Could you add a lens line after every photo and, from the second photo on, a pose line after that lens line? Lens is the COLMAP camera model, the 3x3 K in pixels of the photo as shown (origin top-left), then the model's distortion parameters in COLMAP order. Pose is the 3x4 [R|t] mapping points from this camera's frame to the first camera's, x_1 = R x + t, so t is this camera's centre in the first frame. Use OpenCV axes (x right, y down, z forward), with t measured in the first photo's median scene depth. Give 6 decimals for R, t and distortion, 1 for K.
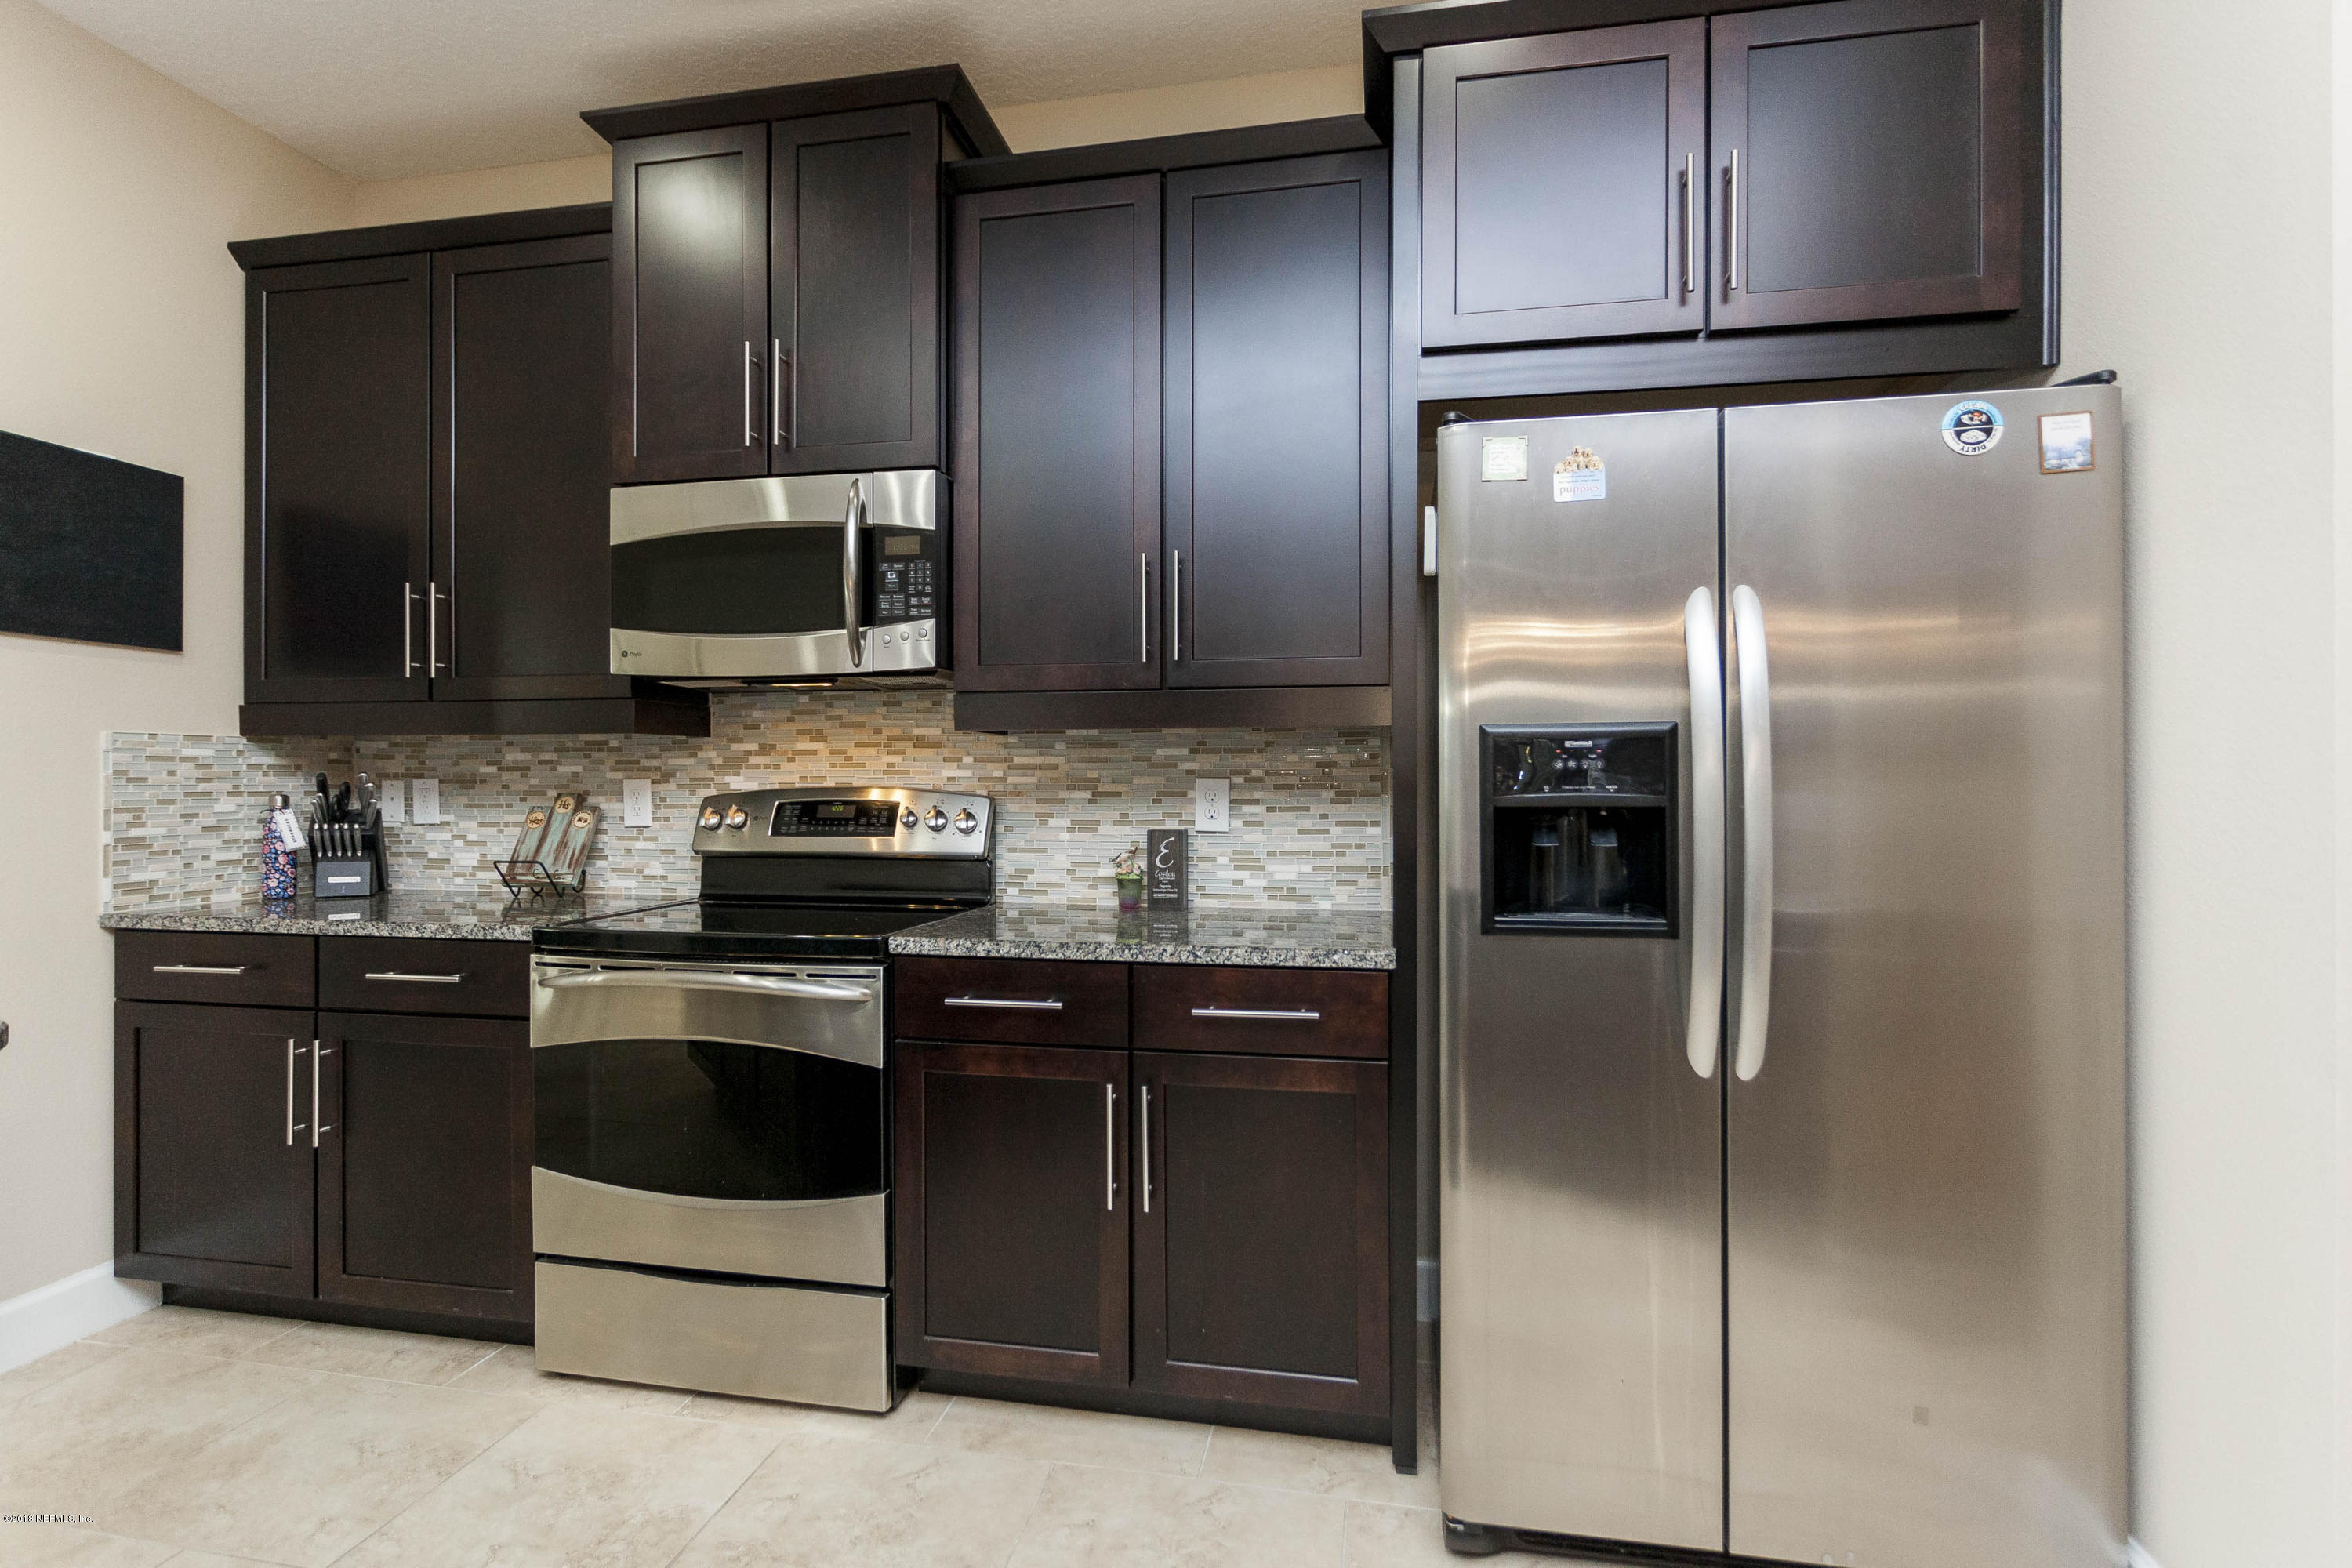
lens RADIAL K [[1173.3, 0, 1136.7], [0, 1173.3, 778.6], [0, 0, 1]] dist [-0.005977, -0.001692]
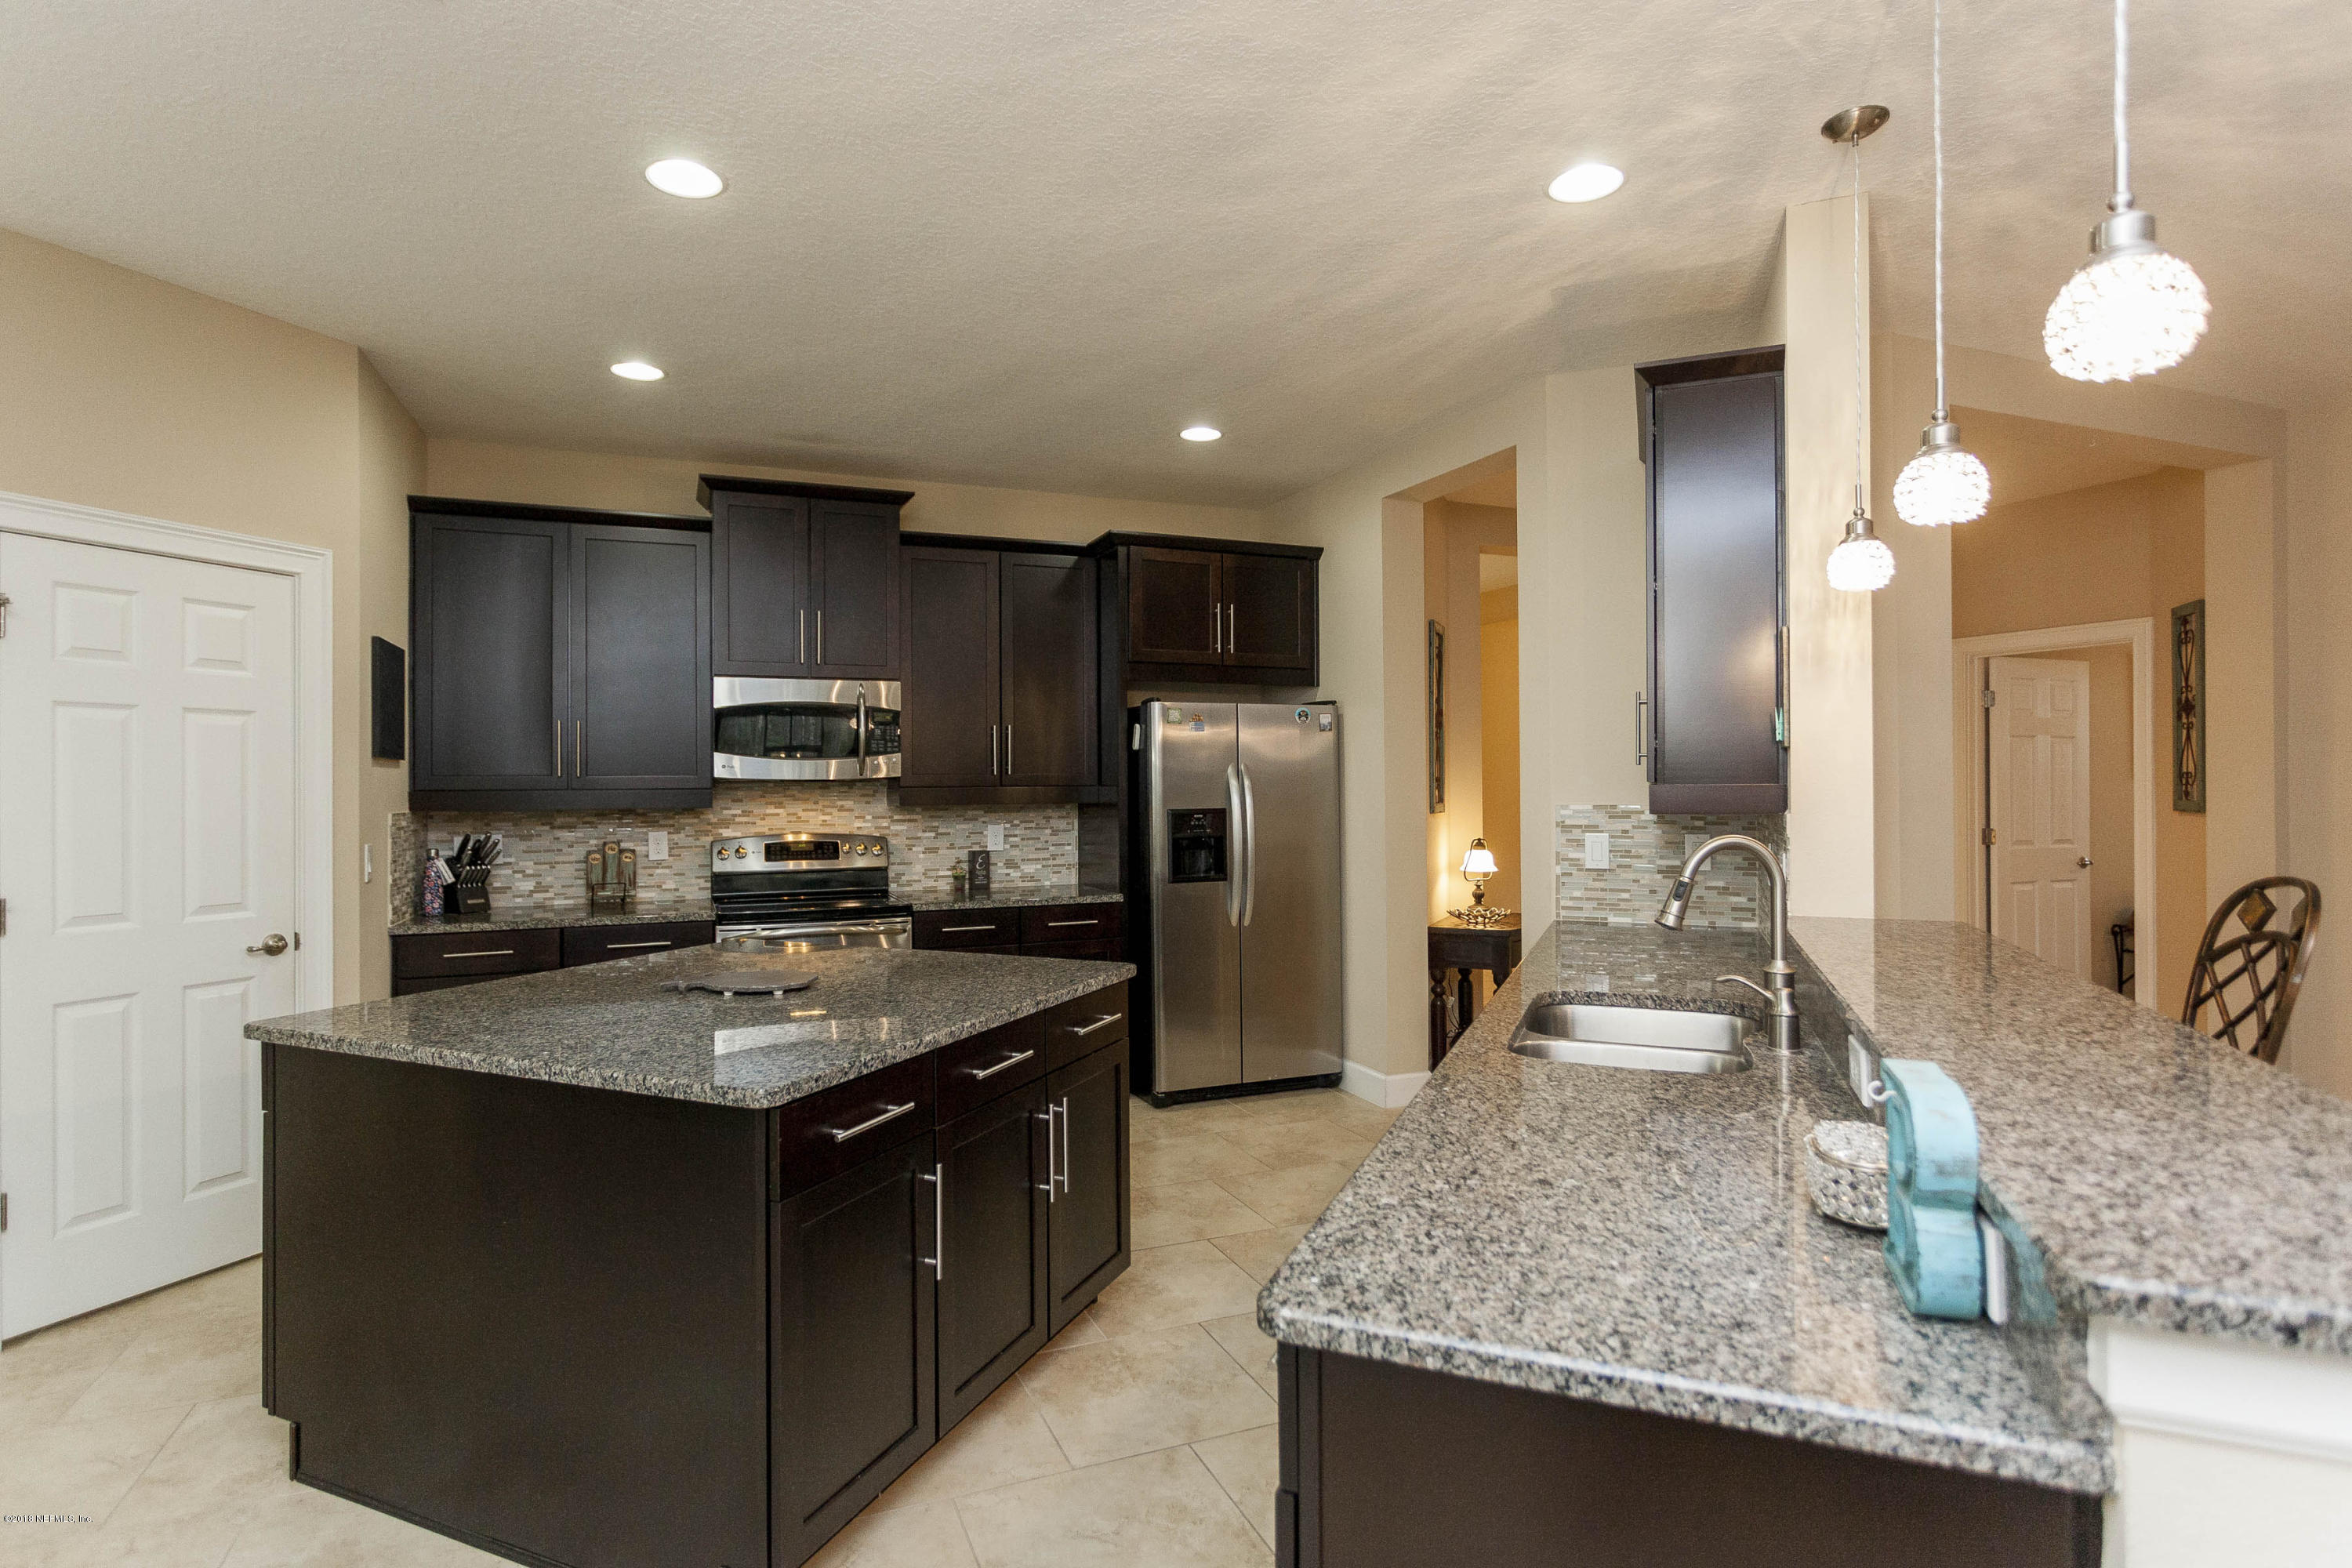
lens RADIAL K [[1207.7, 0, 1137.5], [0, 1207.7, 776.1], [0, 0, 1]] dist [-0.000376, -0.000156]
pose [[0.833483, -0.002081, 0.552541, -0.875833], [0.006989, 0.999953, -0.006777, -0.068114], [-0.552501, 0.009511, 0.833458, -0.886752]]
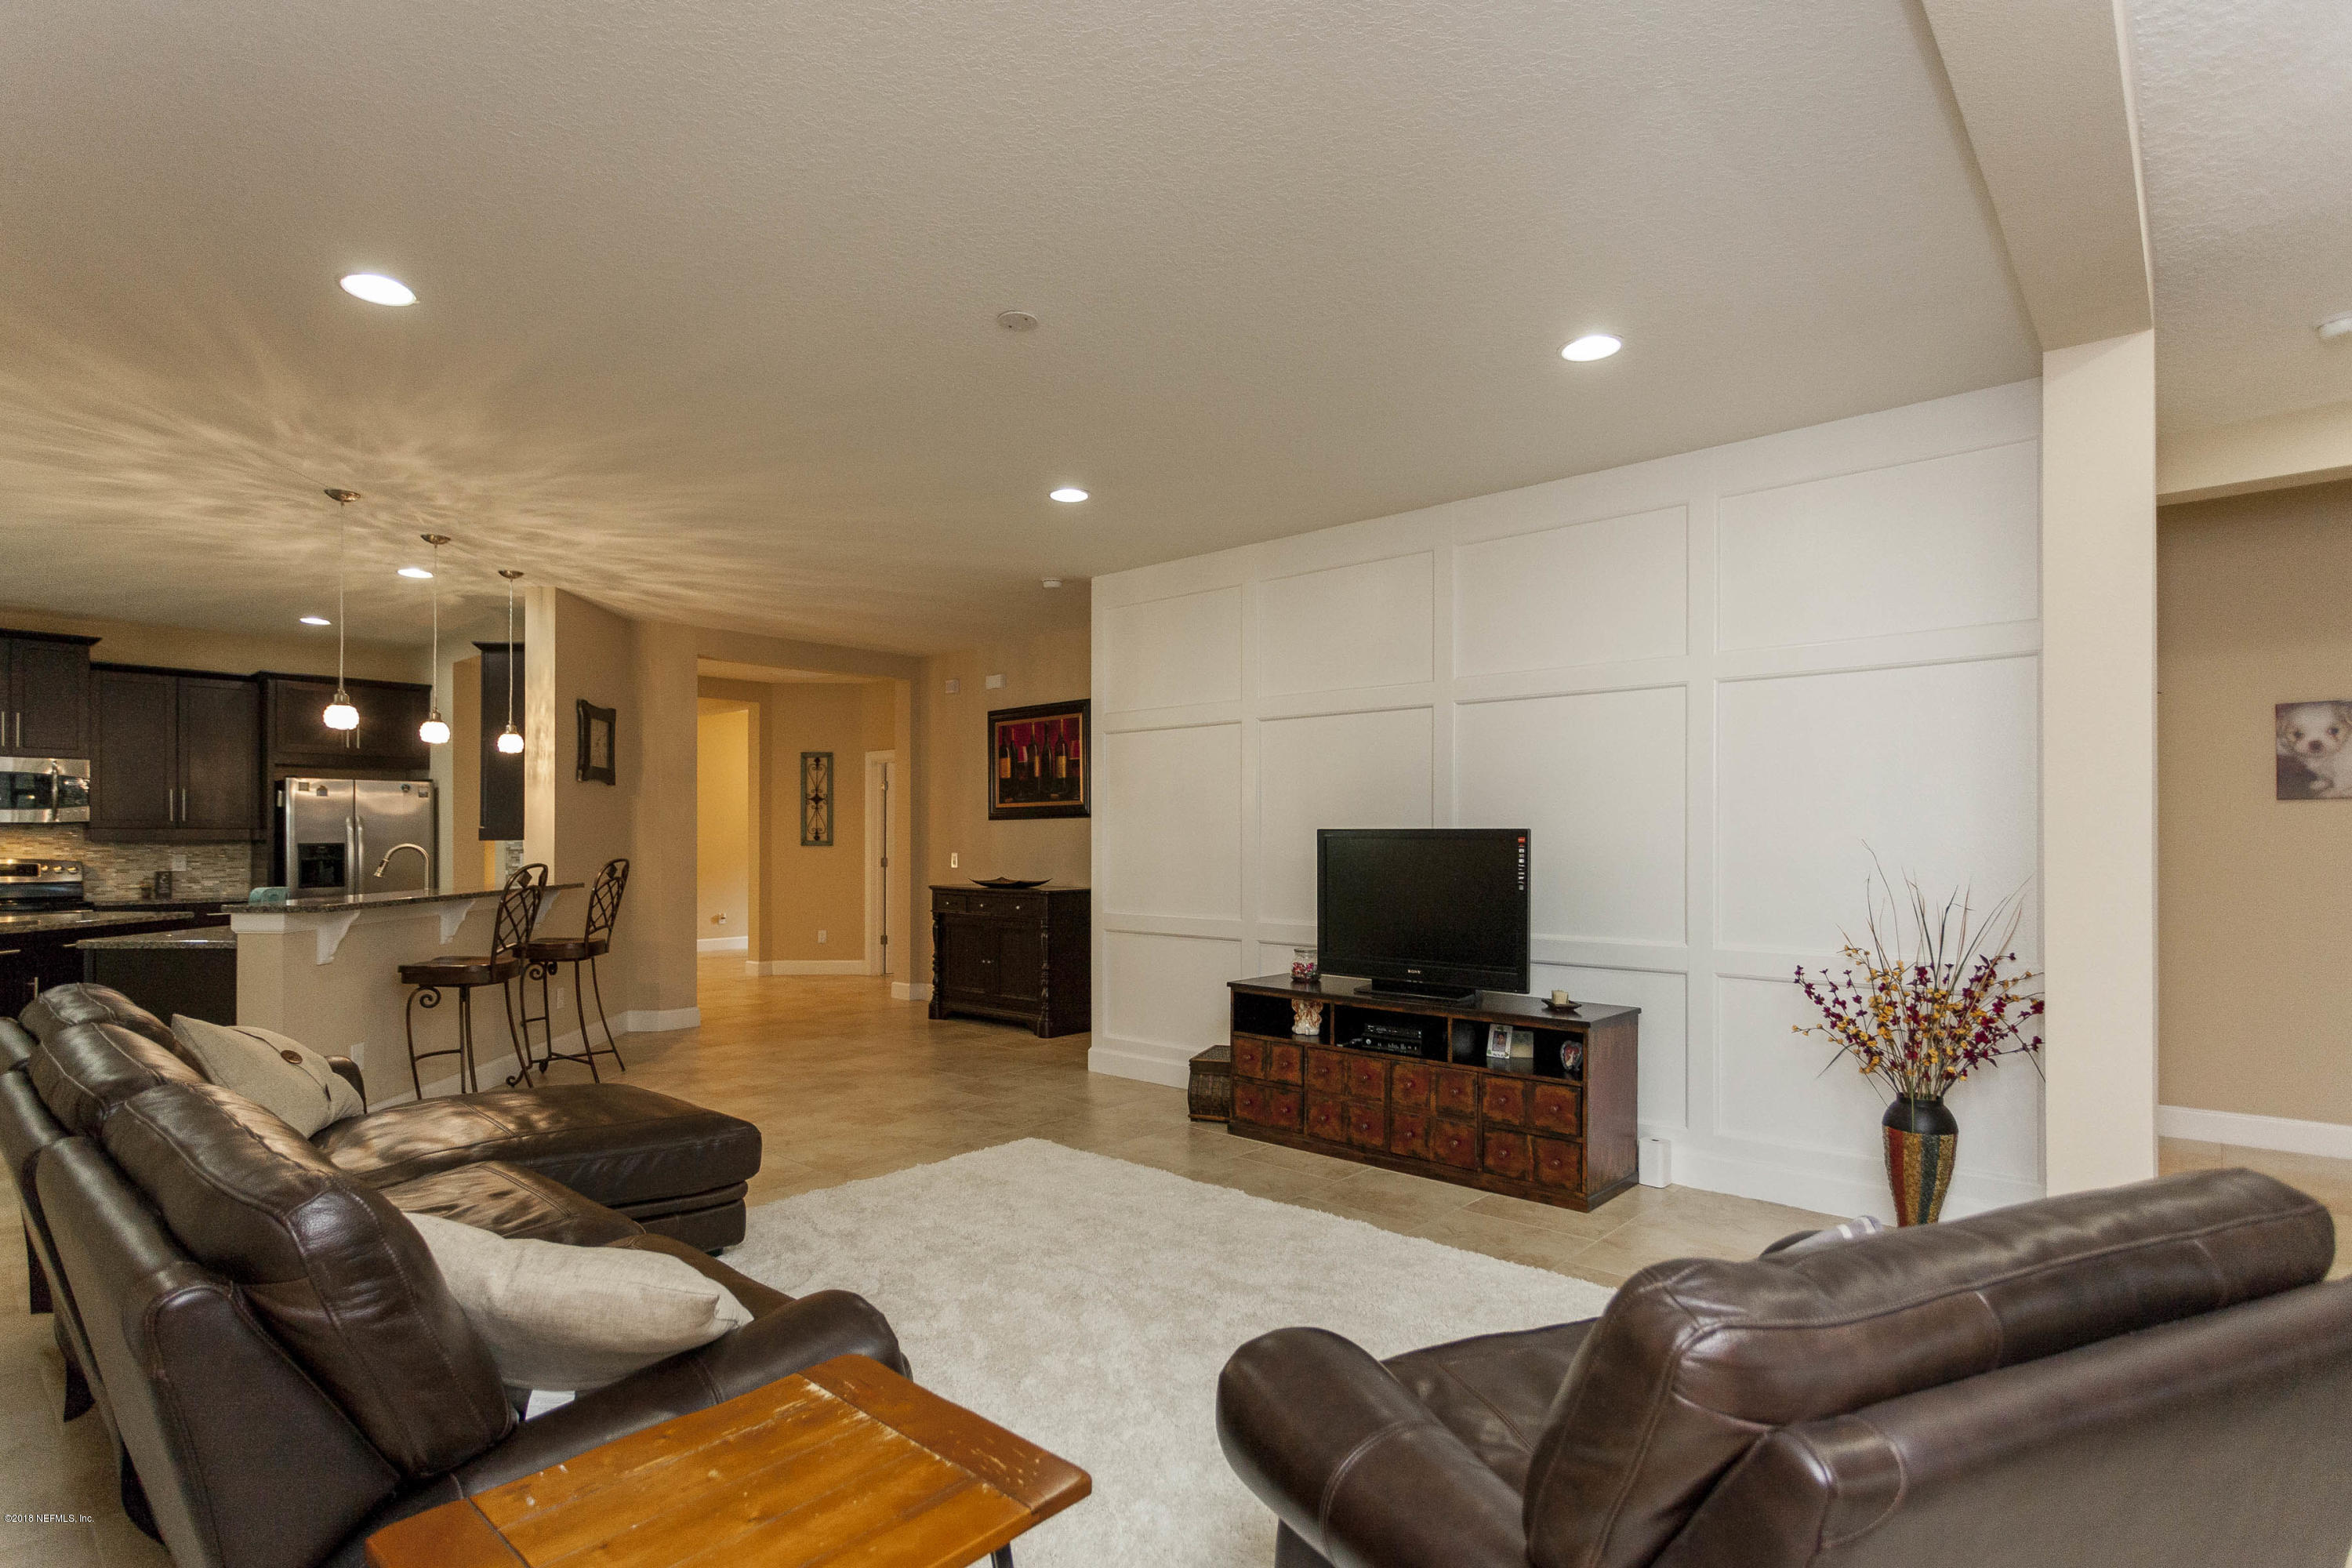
lens RADIAL K [[1174.9, 0, 1175.7], [0, 1174.9, 828.0], [0, 0, 1]] dist [-0.005800, -0.002034]
pose [[0.500229, 0.005767, 0.865874, -1.262196], [0.000436, 0.999976, -0.006912, -0.045775], [-0.865893, 0.003836, 0.500215, -2.763241]]
